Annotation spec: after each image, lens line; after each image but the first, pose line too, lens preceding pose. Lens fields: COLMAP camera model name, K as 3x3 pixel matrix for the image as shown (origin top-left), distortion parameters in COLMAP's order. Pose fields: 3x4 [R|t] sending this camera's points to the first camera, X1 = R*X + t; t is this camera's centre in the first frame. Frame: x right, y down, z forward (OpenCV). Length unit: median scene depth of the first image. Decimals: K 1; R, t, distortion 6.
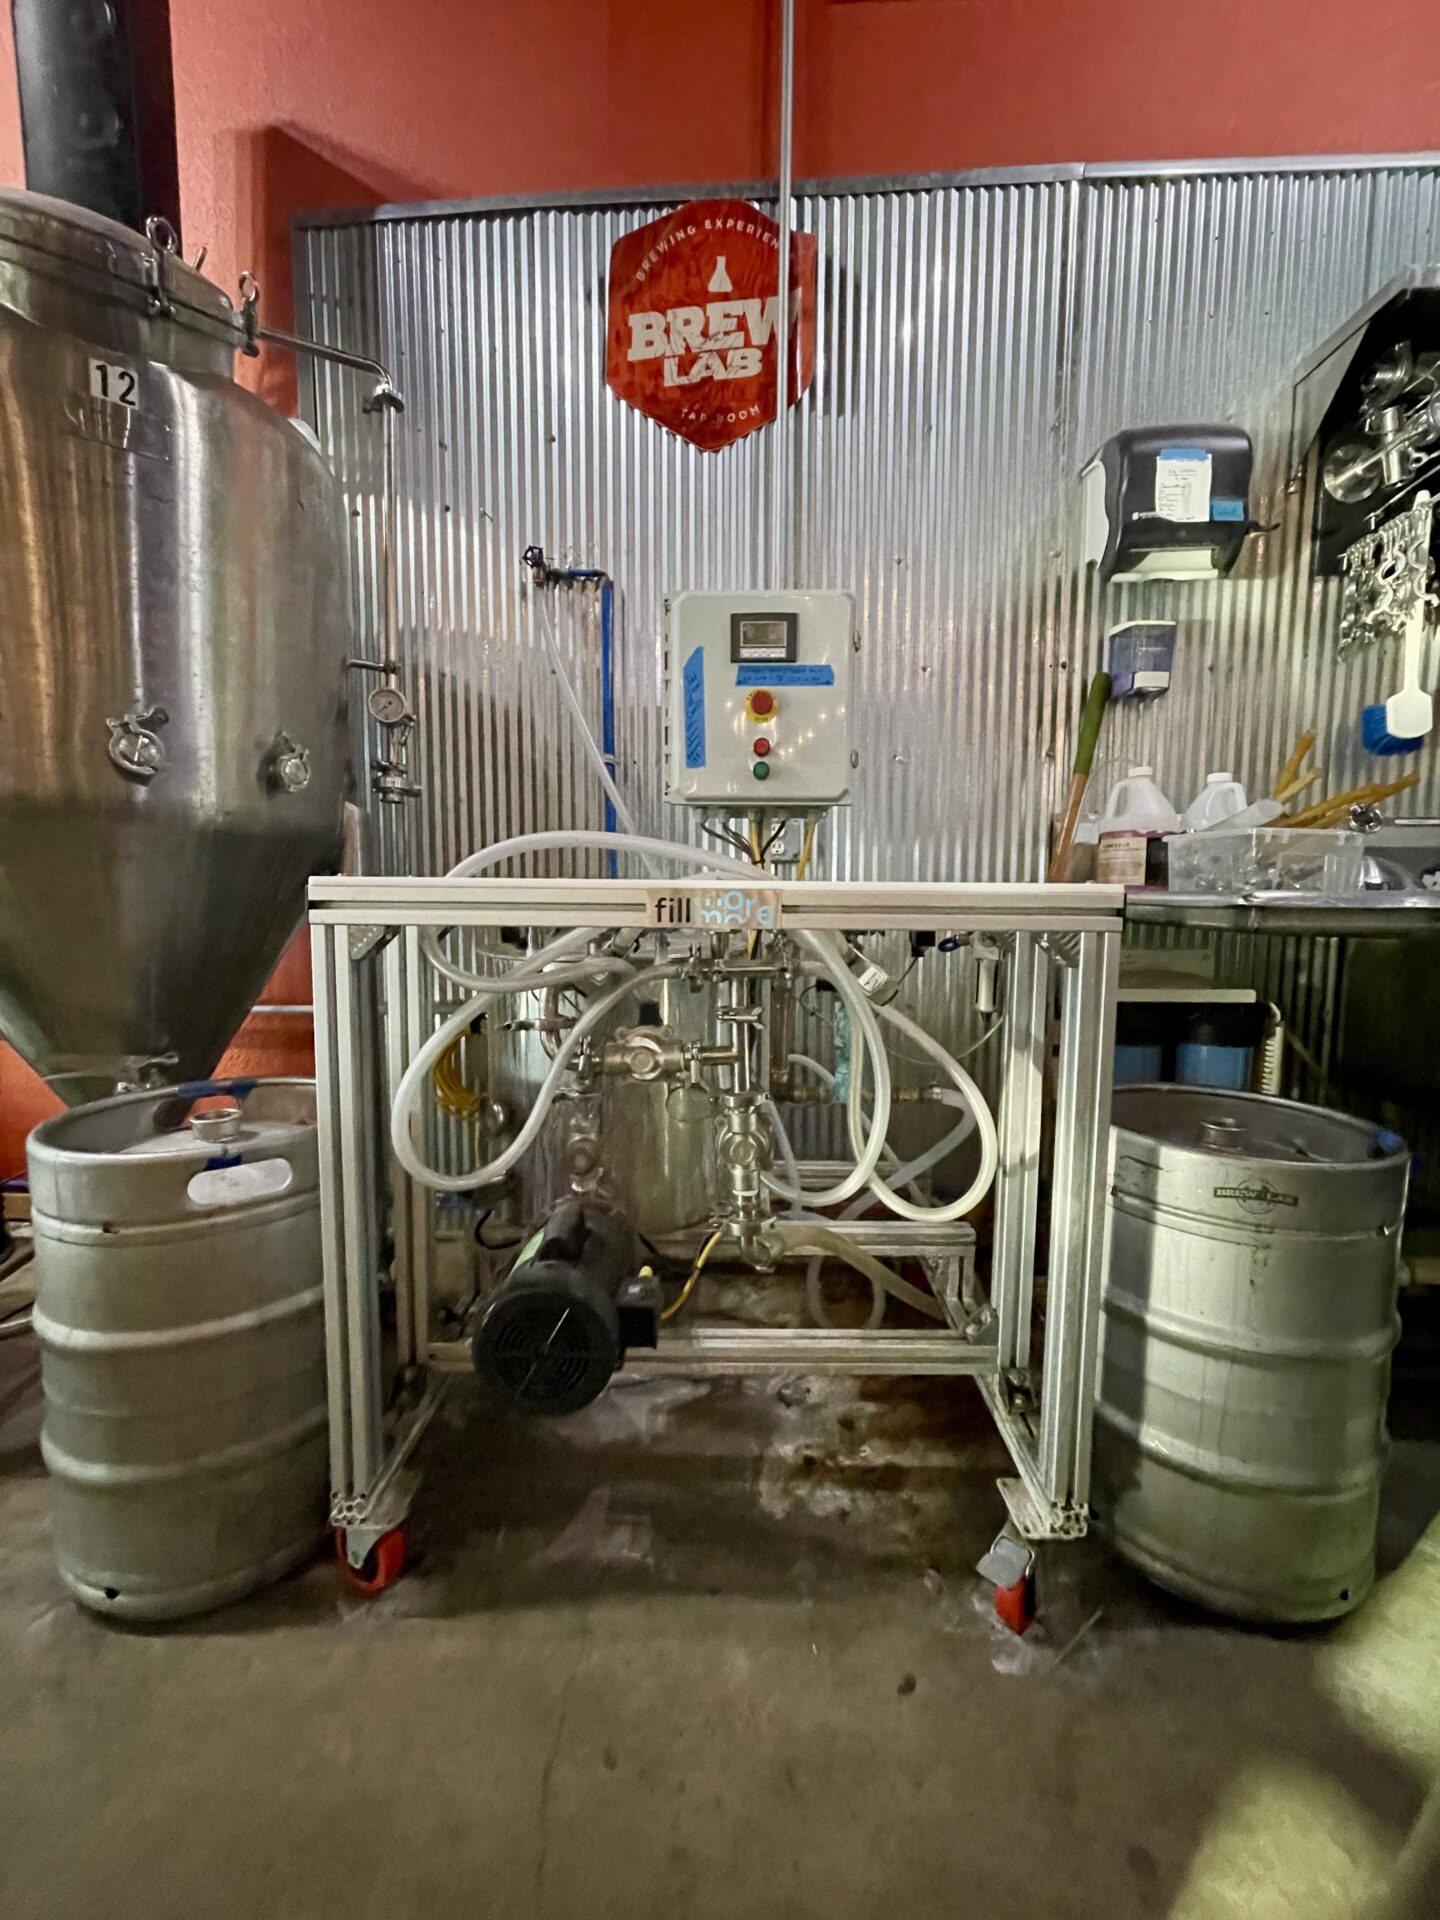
lens RADIAL K [[795.8, 0, 721.7], [0, 795.8, 943.7], [0, 0, 1]] dist [-0.008199, 0.001910]
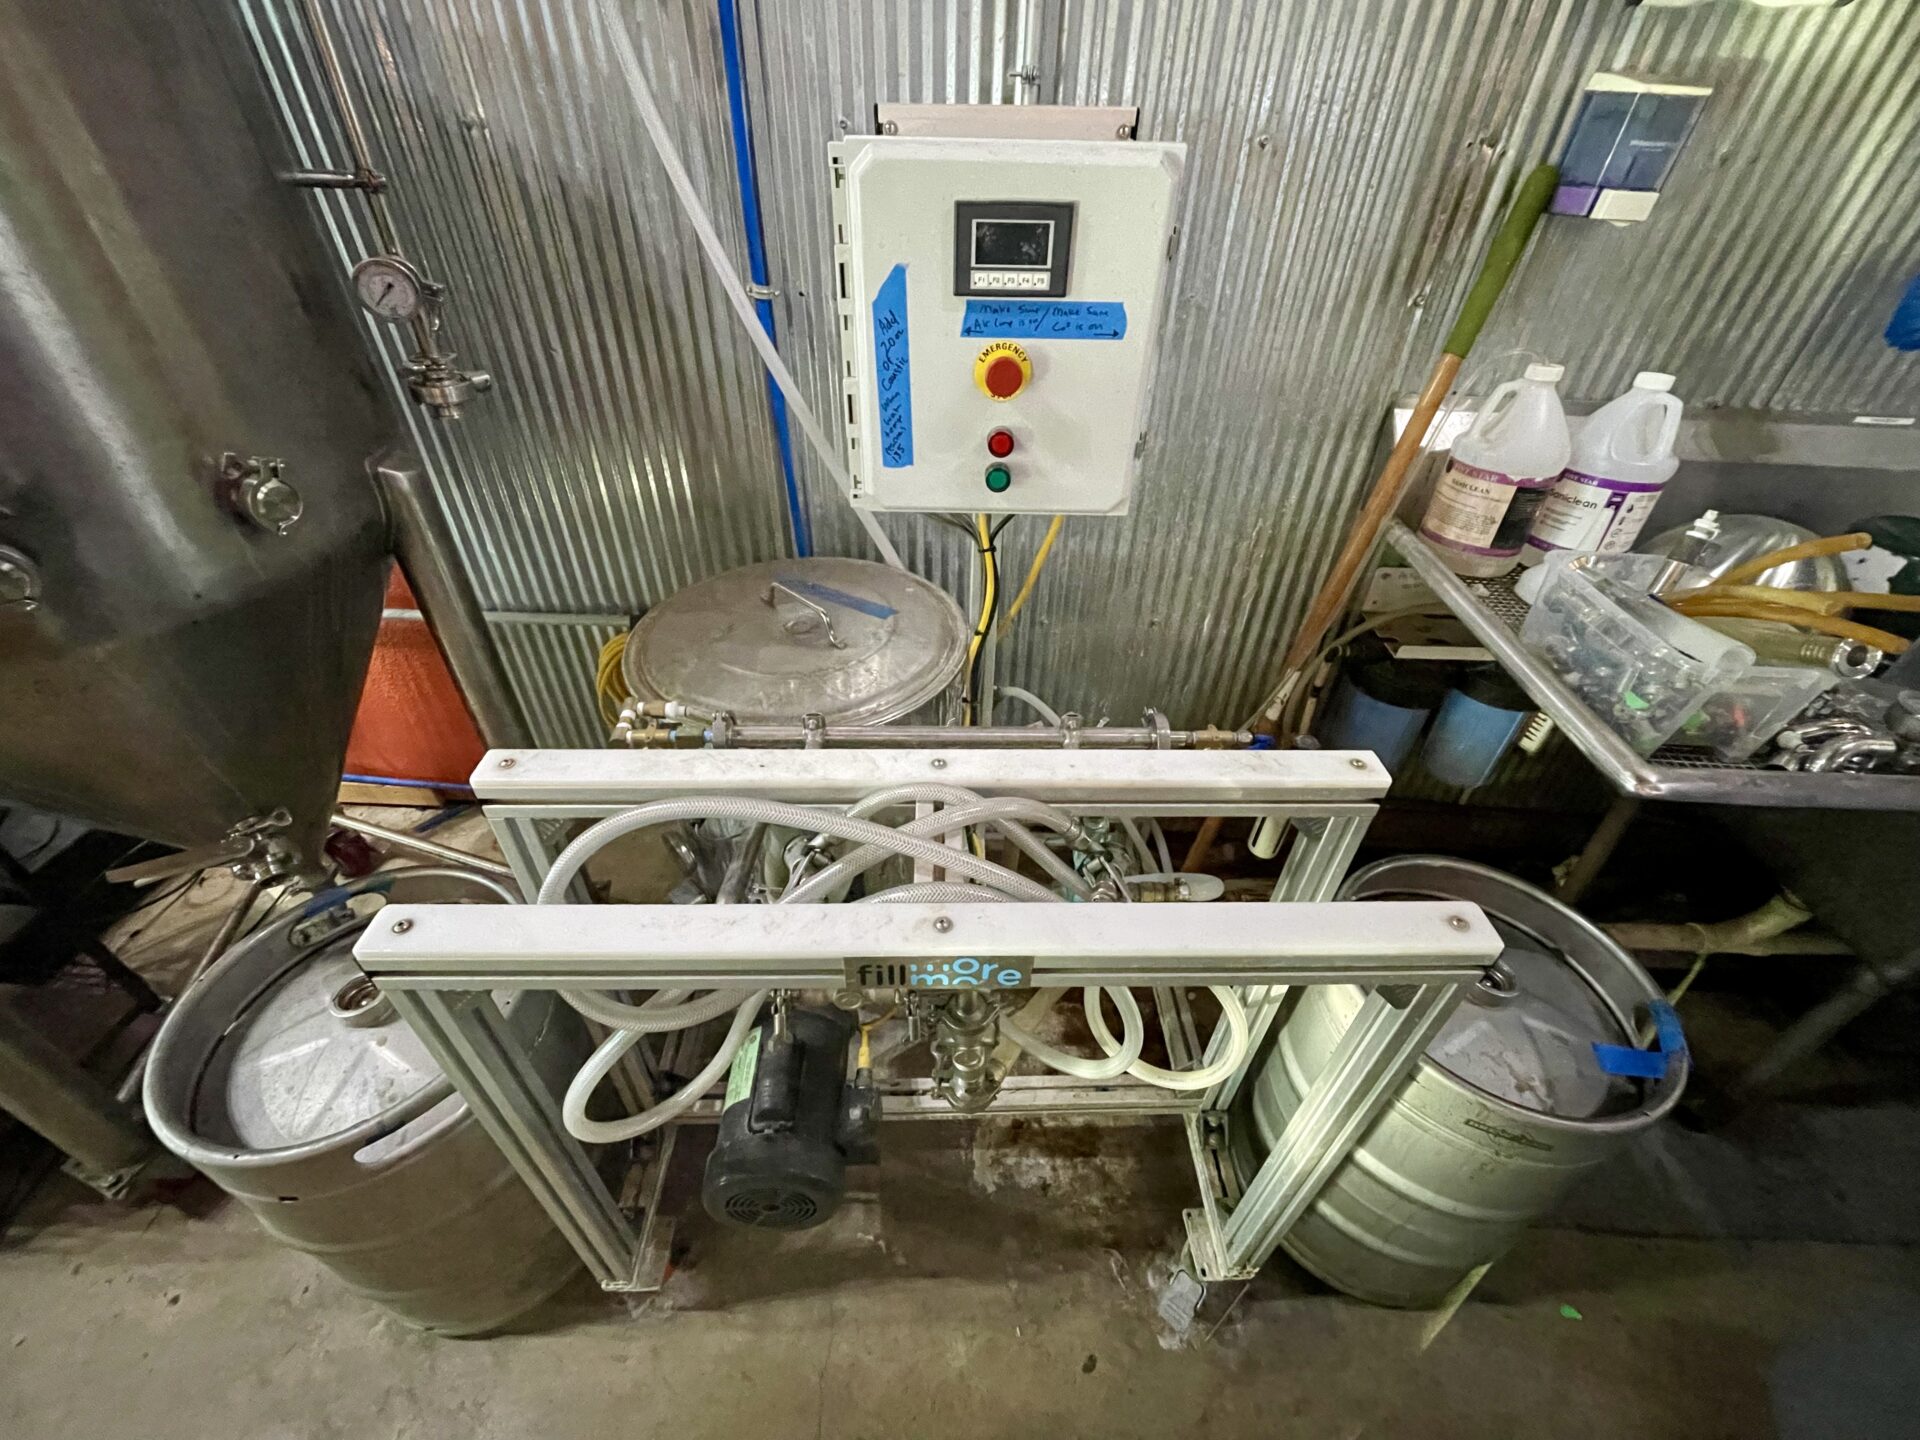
lens RADIAL K [[795.8, 0, 949.4], [0, 795.8, 727.4], [0, 0, 1]] dist [-0.008199, 0.001910]
pose [[0.999522, -0.010557, 0.029065, -0.013975], [-0.007292, 0.832932, 0.553327, -0.472615], [-0.030051, -0.553275, 0.832457, 0.389840]]
